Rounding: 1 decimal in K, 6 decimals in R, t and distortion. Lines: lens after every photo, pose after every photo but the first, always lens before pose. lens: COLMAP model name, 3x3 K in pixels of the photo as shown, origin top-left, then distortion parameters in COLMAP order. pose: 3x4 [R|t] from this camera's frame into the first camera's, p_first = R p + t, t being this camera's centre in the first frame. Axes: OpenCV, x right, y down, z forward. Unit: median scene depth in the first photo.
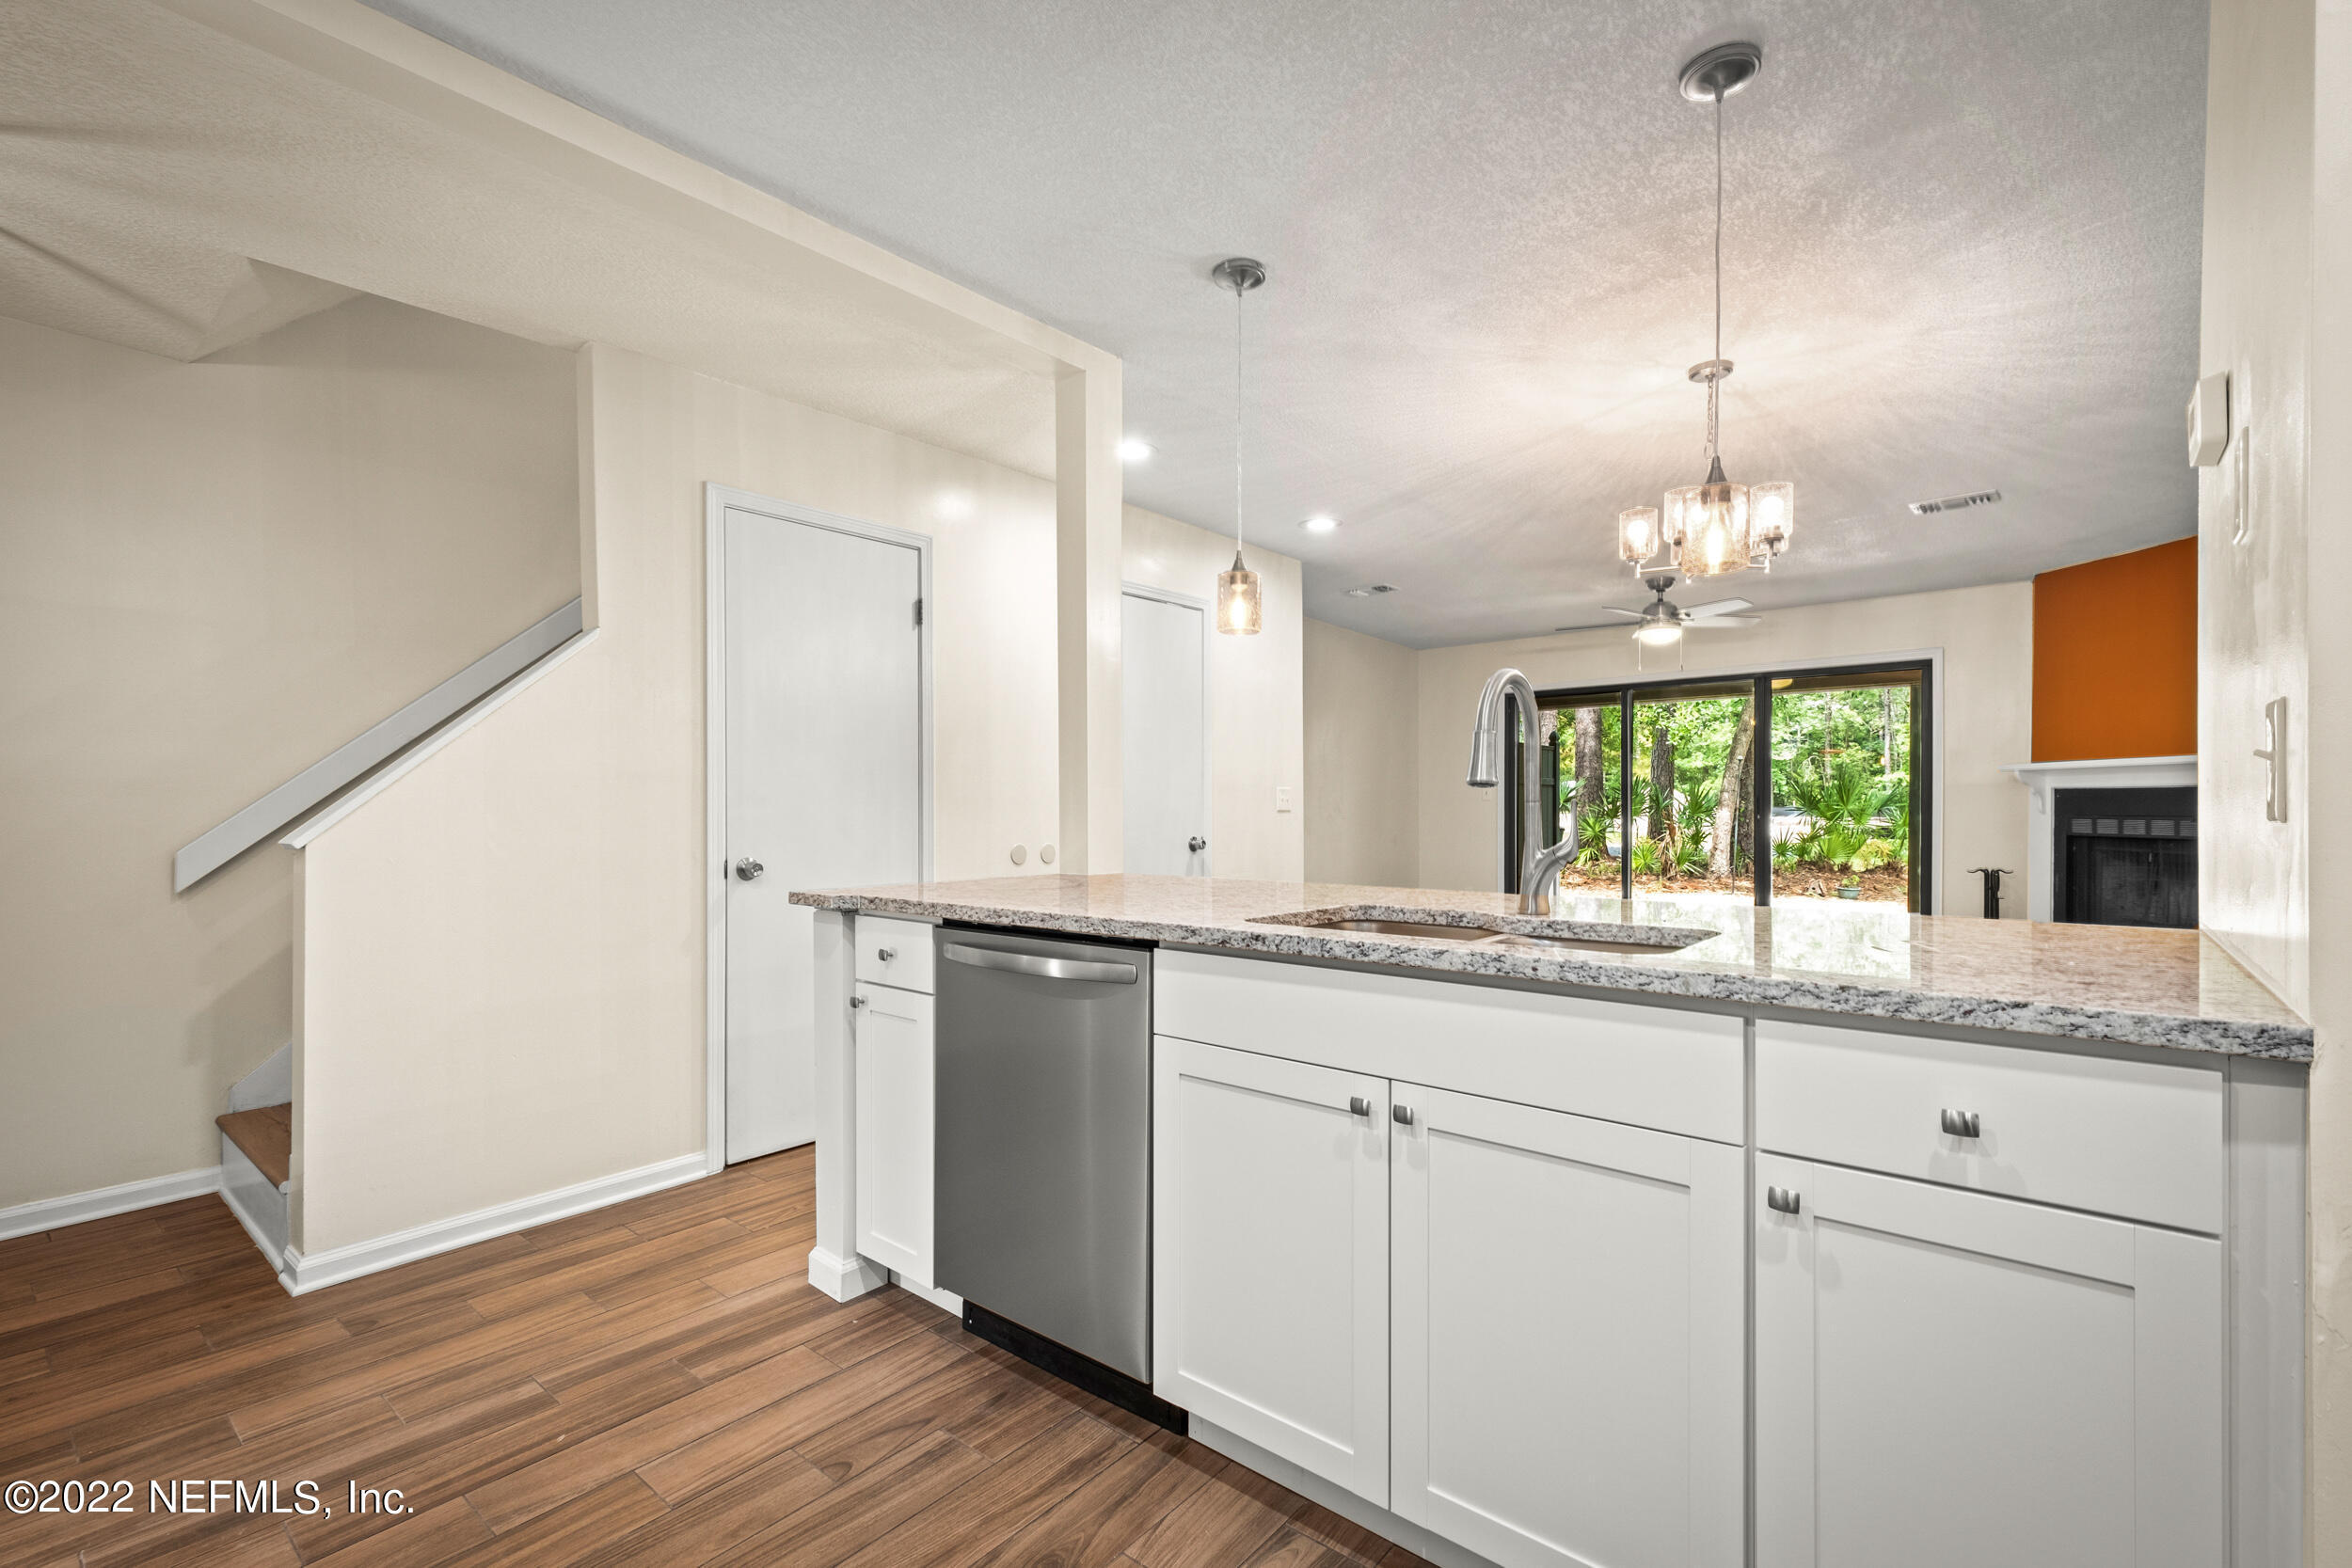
lens RADIAL K [[1034.4, 0, 1181.7], [0, 1034.4, 800.7], [0, 0, 1]] dist [-0.002685, -0.000397]
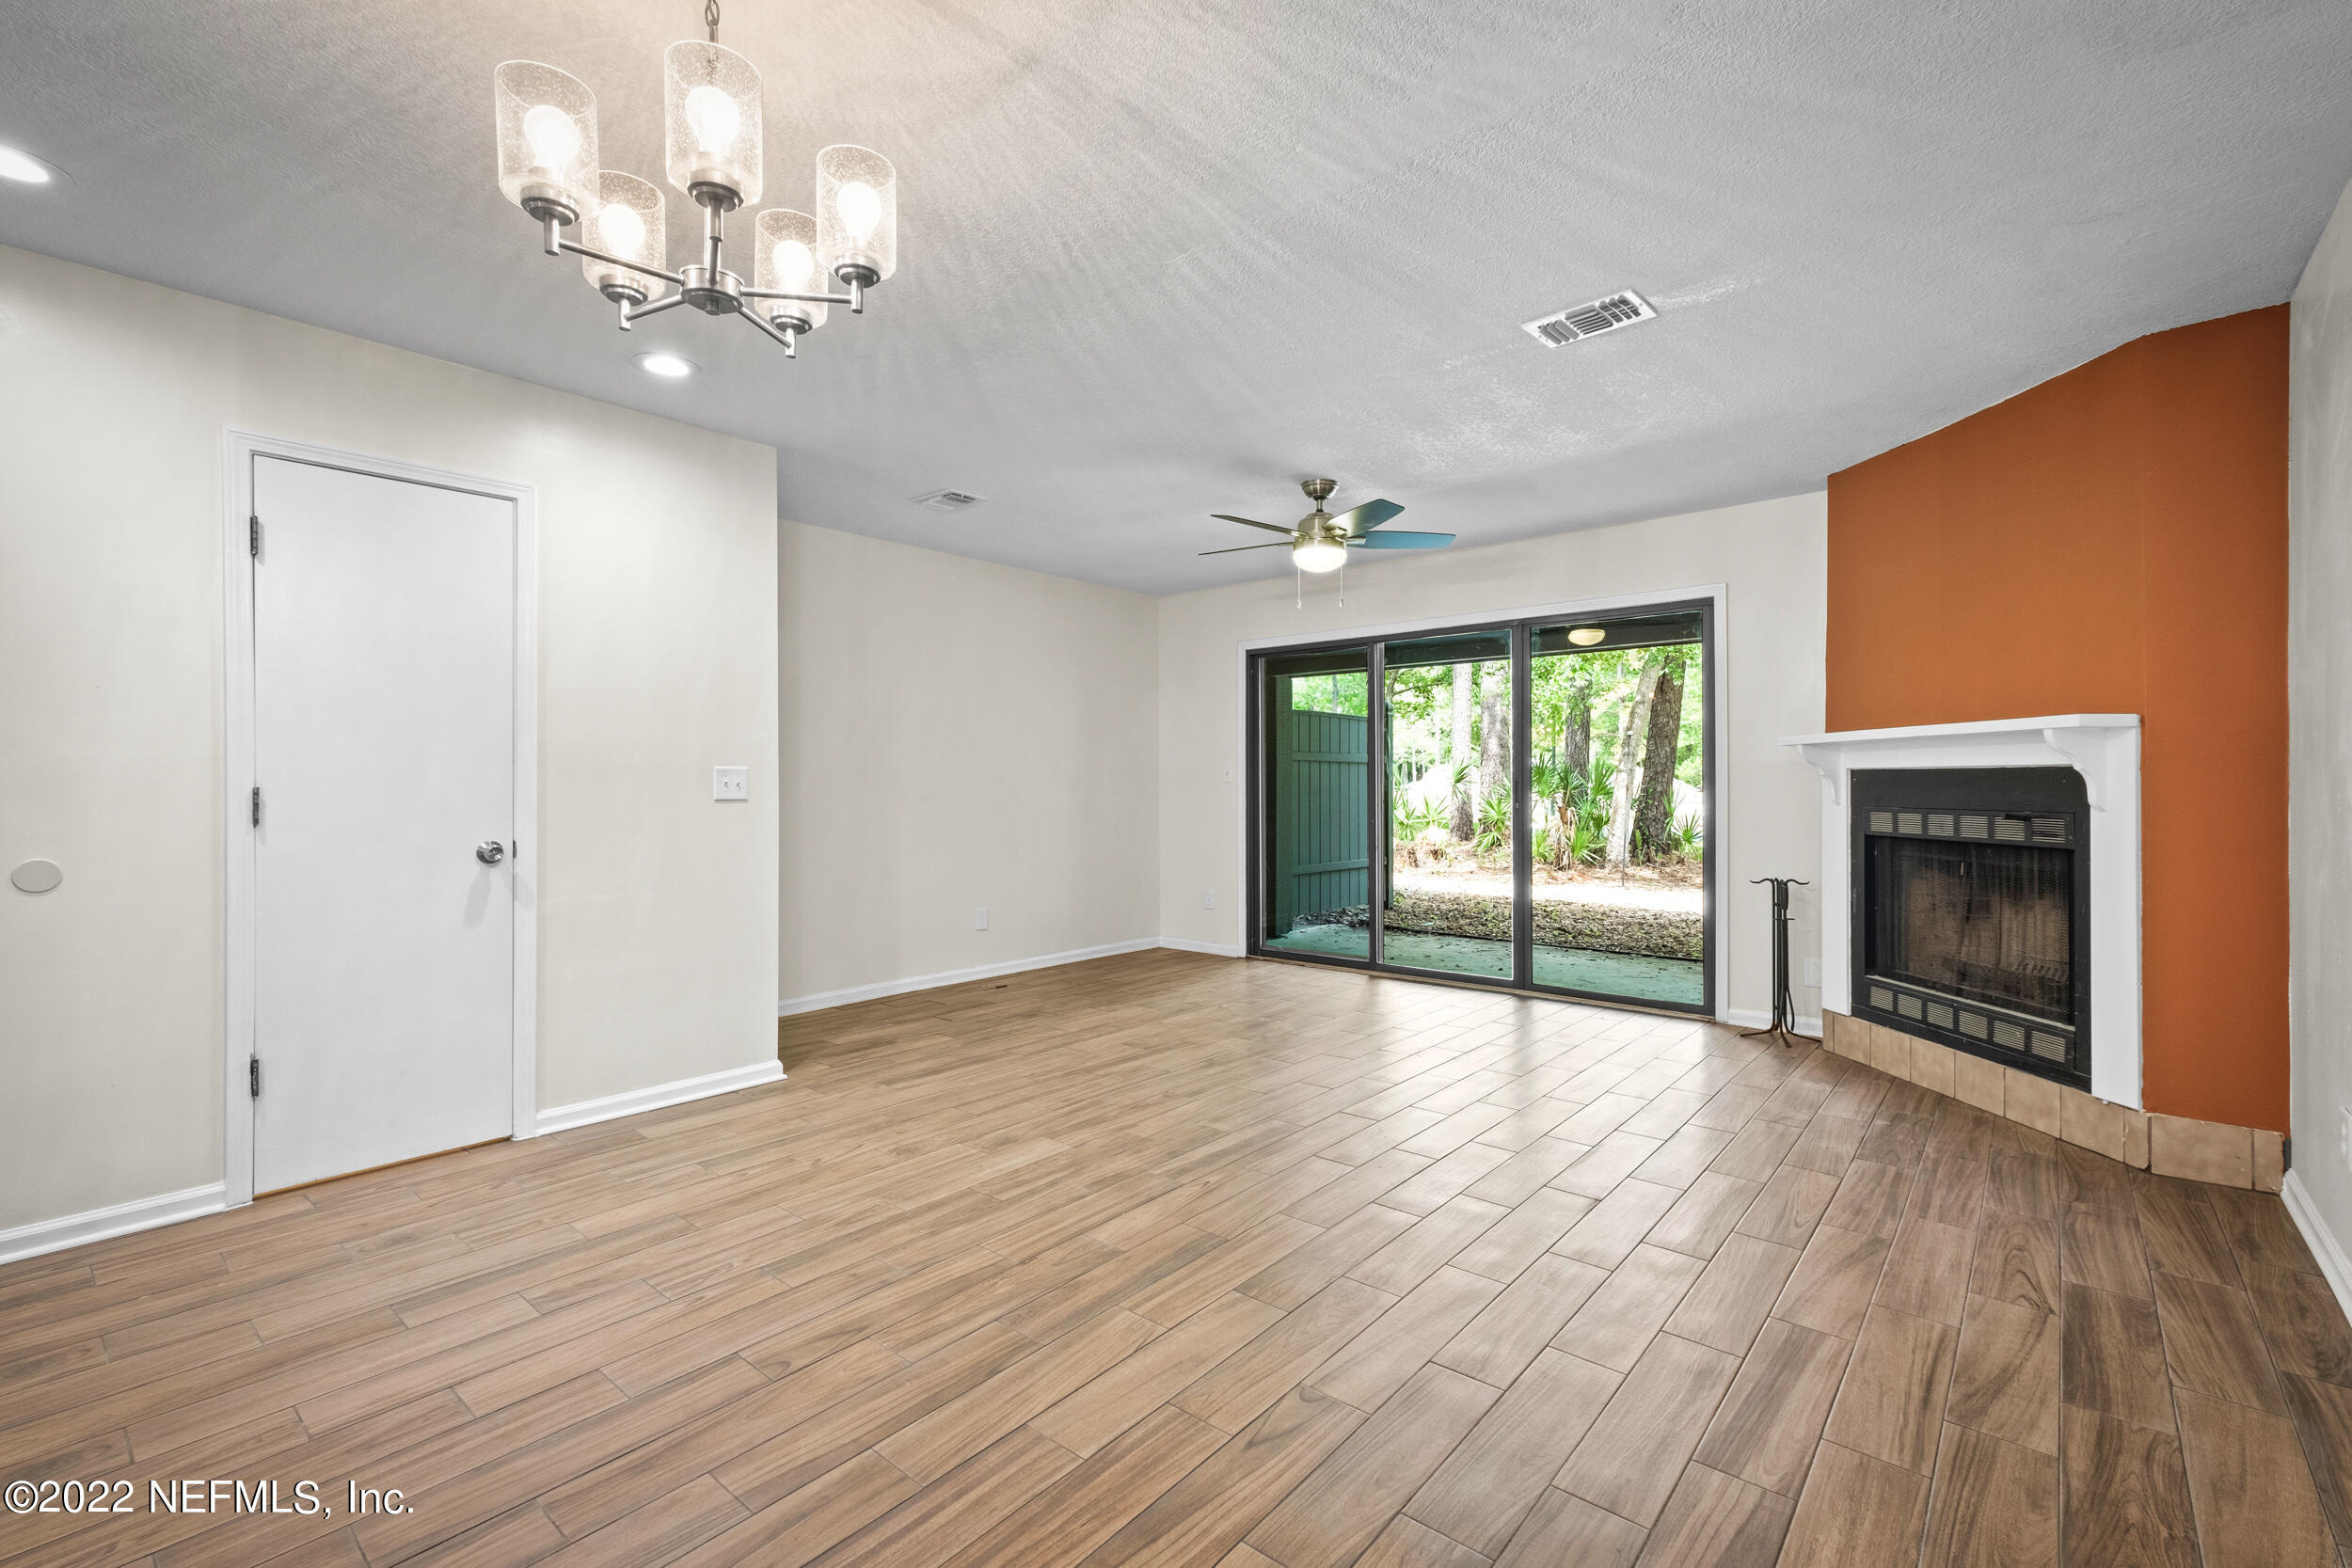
lens RADIAL K [[1034.4, 0, 1171.6], [0, 1034.4, 776.4], [0, 0, 1]] dist [-0.002685, -0.000397]
pose [[0.999984, 0.000643, -0.005551, 0.369579], [-0.000649, 0.999999, -0.000991, -0.005438], [0.005551, 0.000994, 0.999984, 0.272311]]
